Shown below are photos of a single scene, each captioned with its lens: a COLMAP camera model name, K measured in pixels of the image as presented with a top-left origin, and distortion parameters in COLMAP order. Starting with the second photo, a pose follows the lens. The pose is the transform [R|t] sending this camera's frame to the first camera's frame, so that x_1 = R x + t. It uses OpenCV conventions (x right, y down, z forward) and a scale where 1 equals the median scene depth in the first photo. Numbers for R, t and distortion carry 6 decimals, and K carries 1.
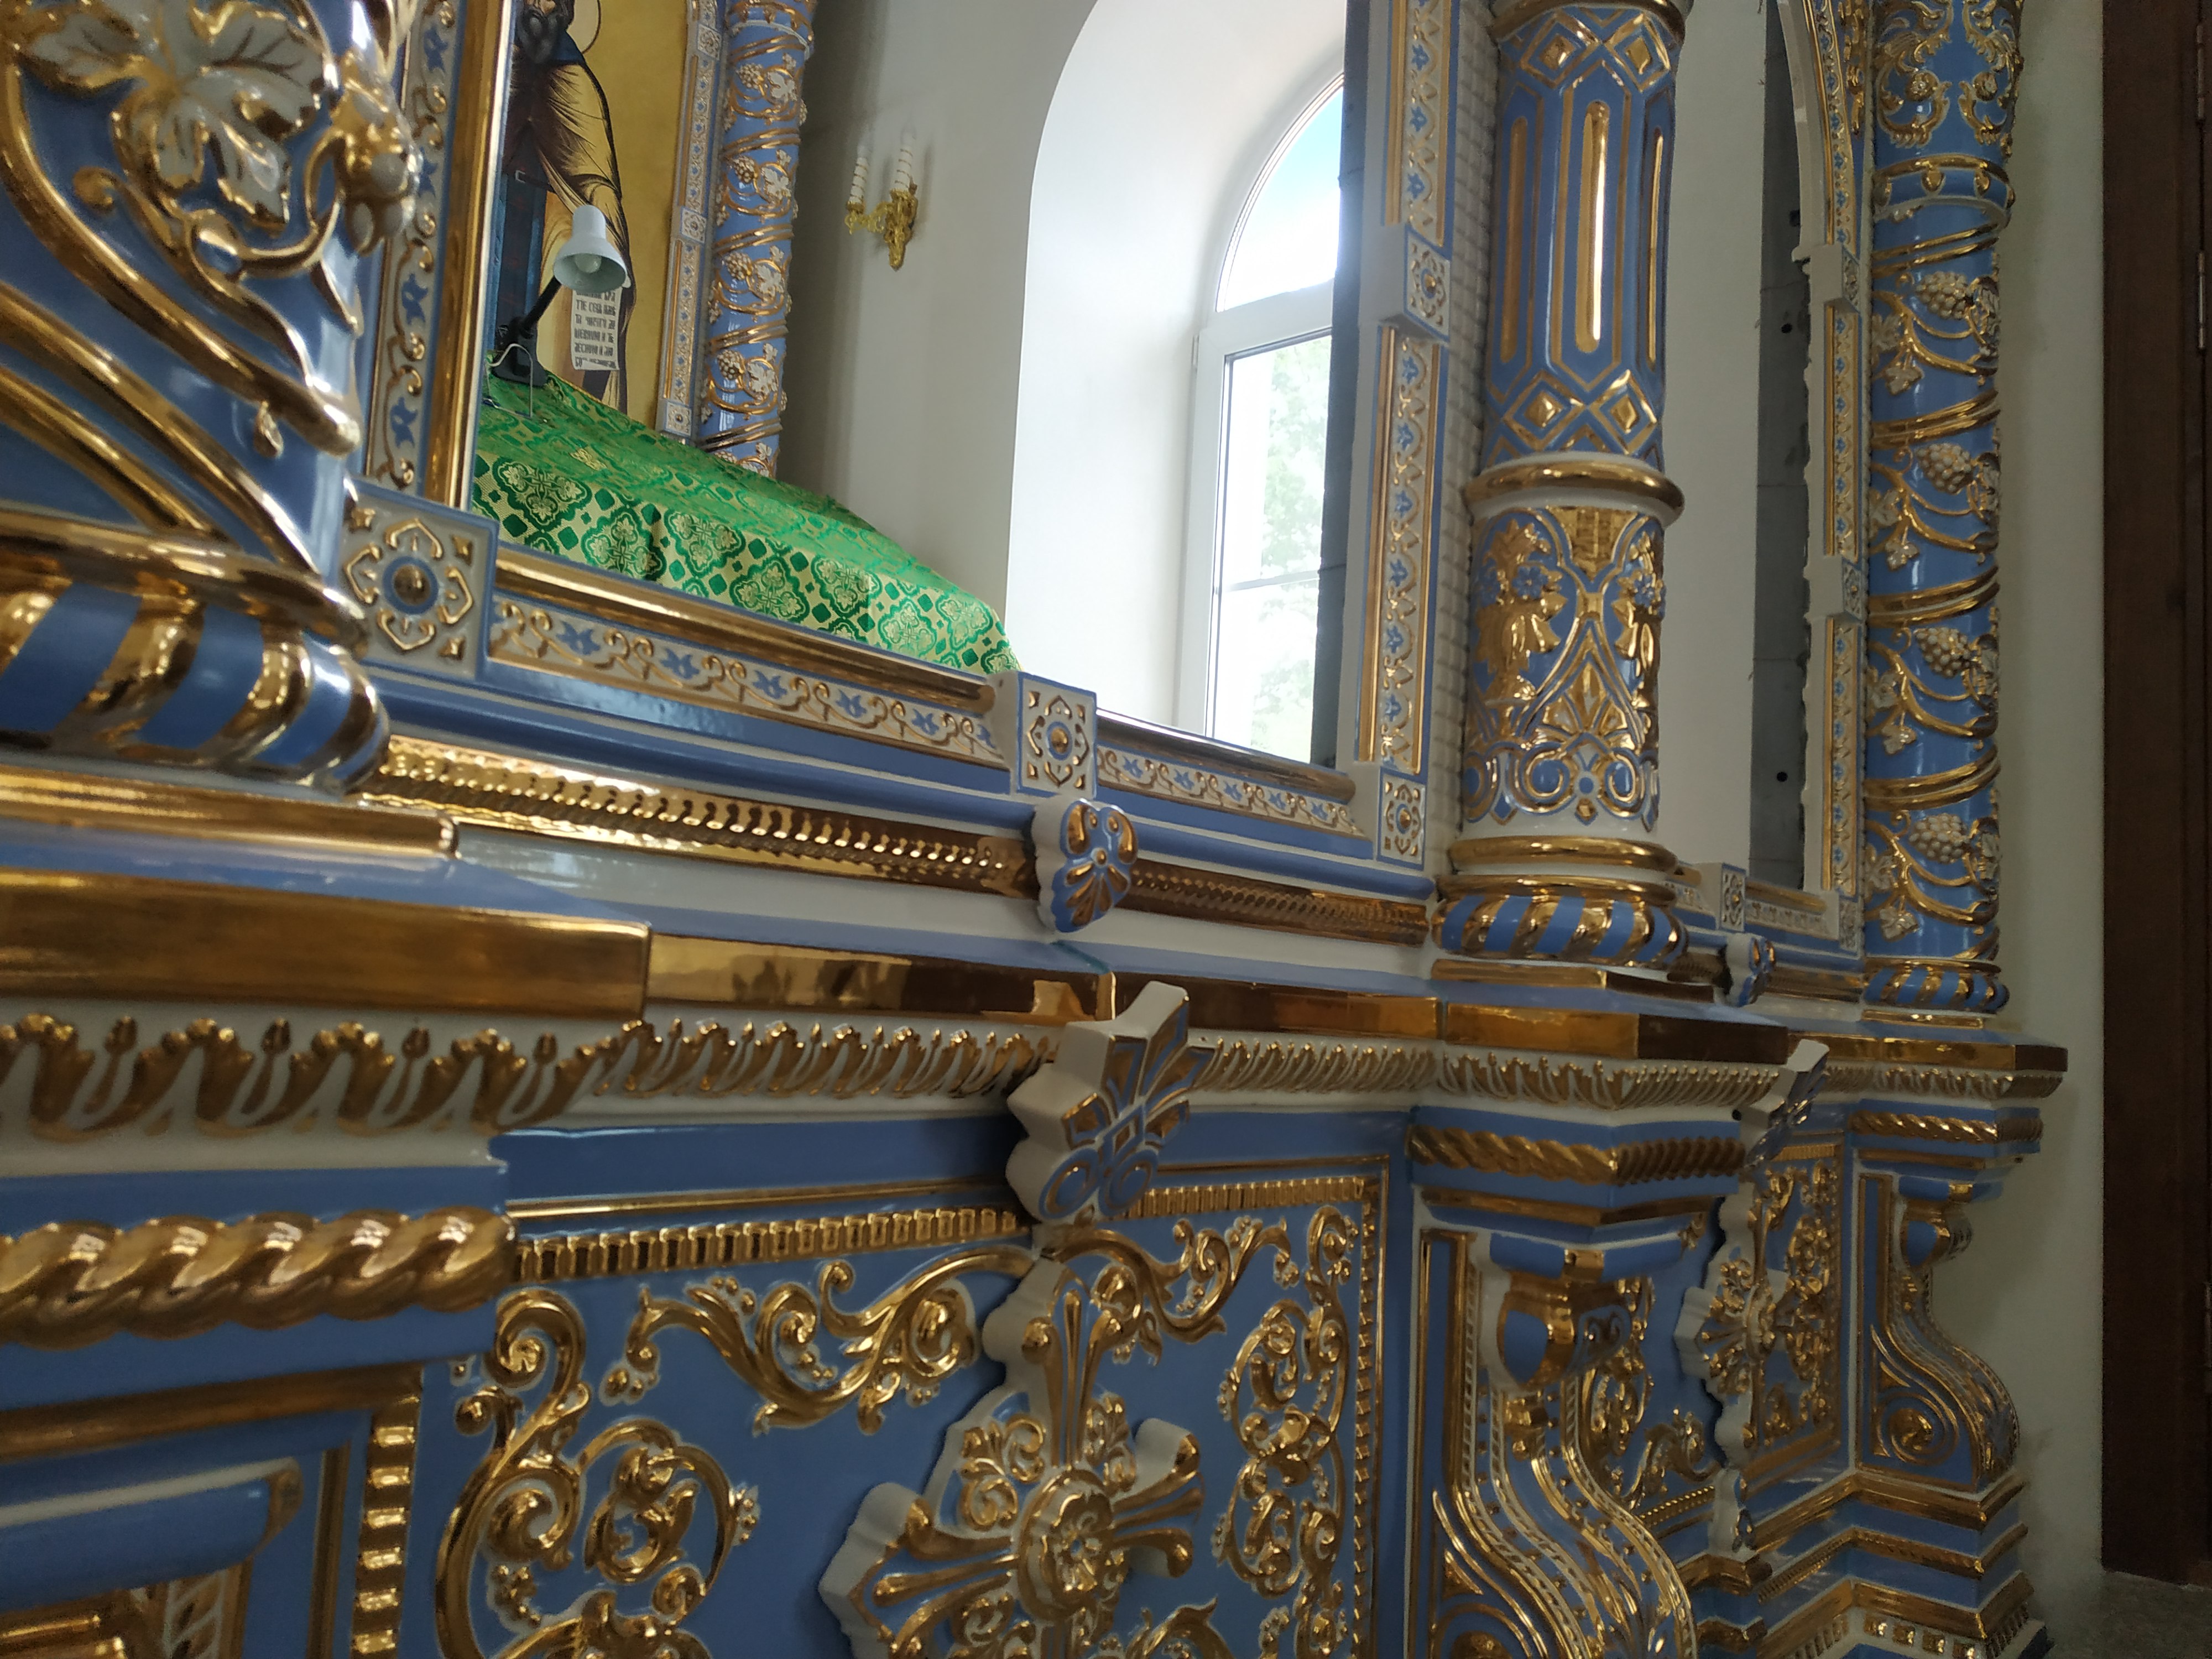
lens RADIAL K [[1633.7, 0, 1109.2], [0, 1633.7, 839.4], [0, 0, 1]] dist [0.154503, -0.260748]
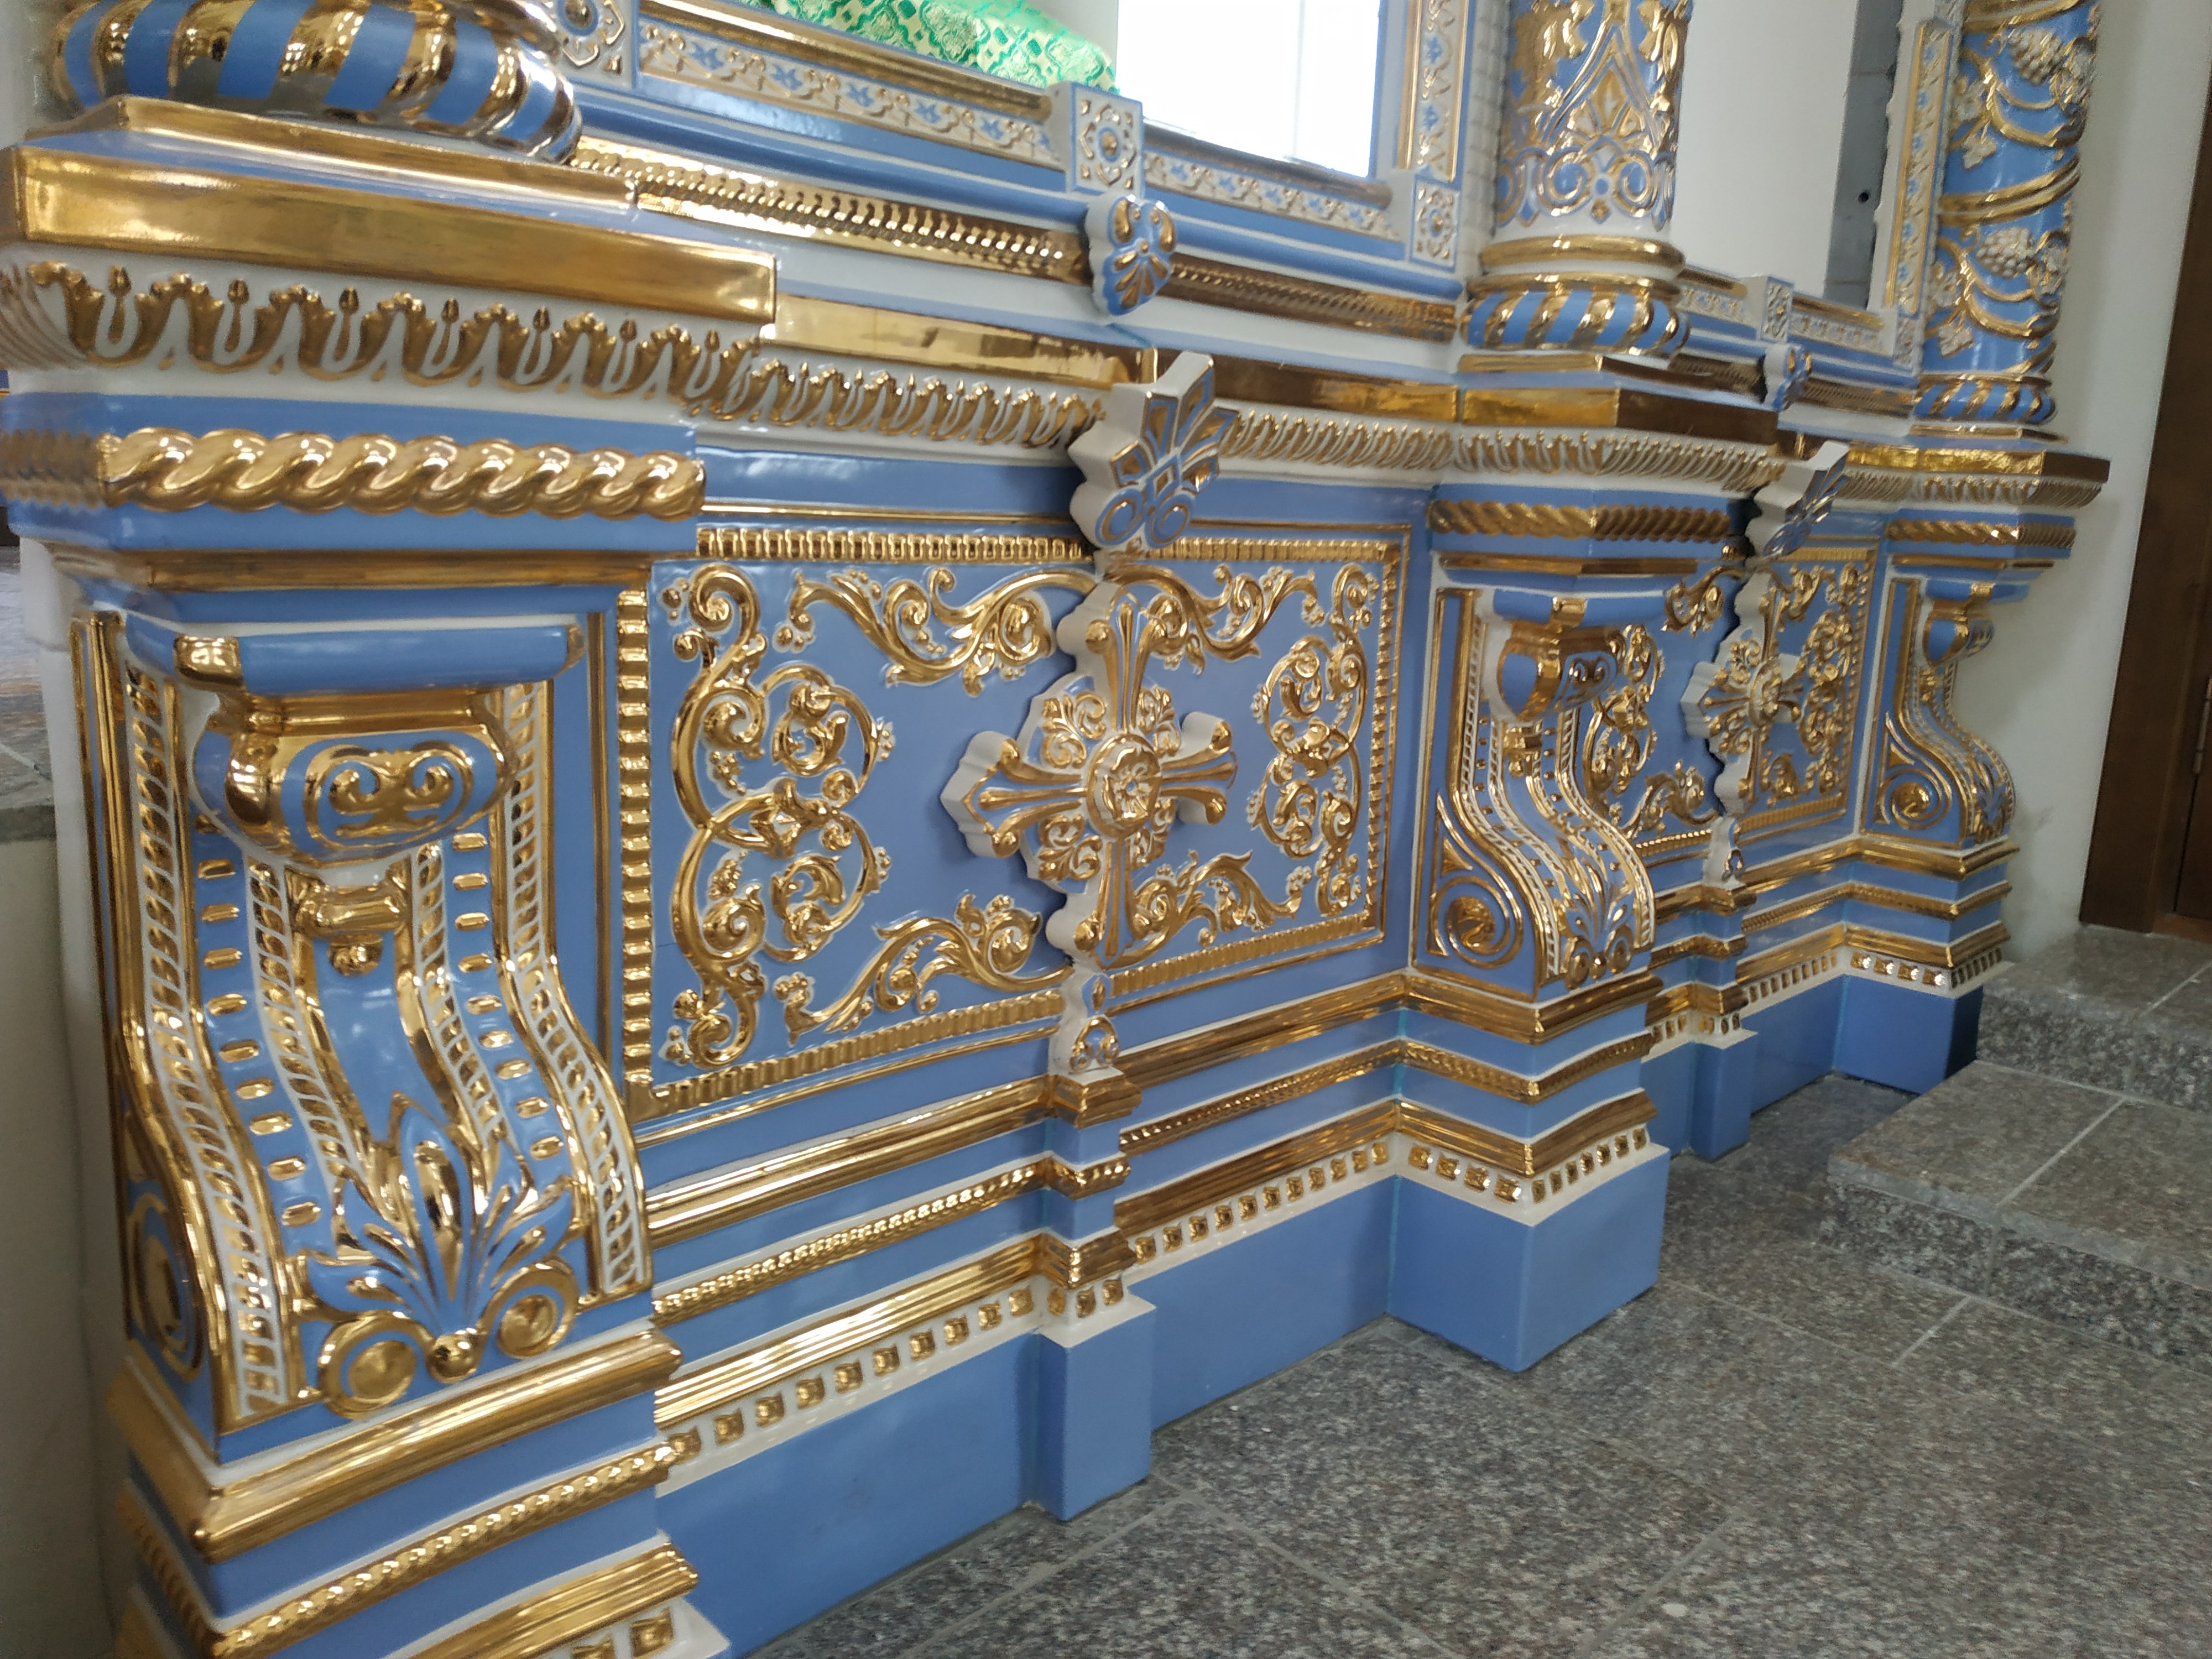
lens RADIAL K [[1624.7, 0, 1105.1], [0, 1624.7, 782.6], [0, 0, 1]] dist [0.048723, -0.067424]
pose [[0.996119, 0.002239, -0.087988, 0.057698], [0.021770, 0.962348, 0.270949, 0.050492], [0.085282, -0.271813, 0.958564, -0.198423]]
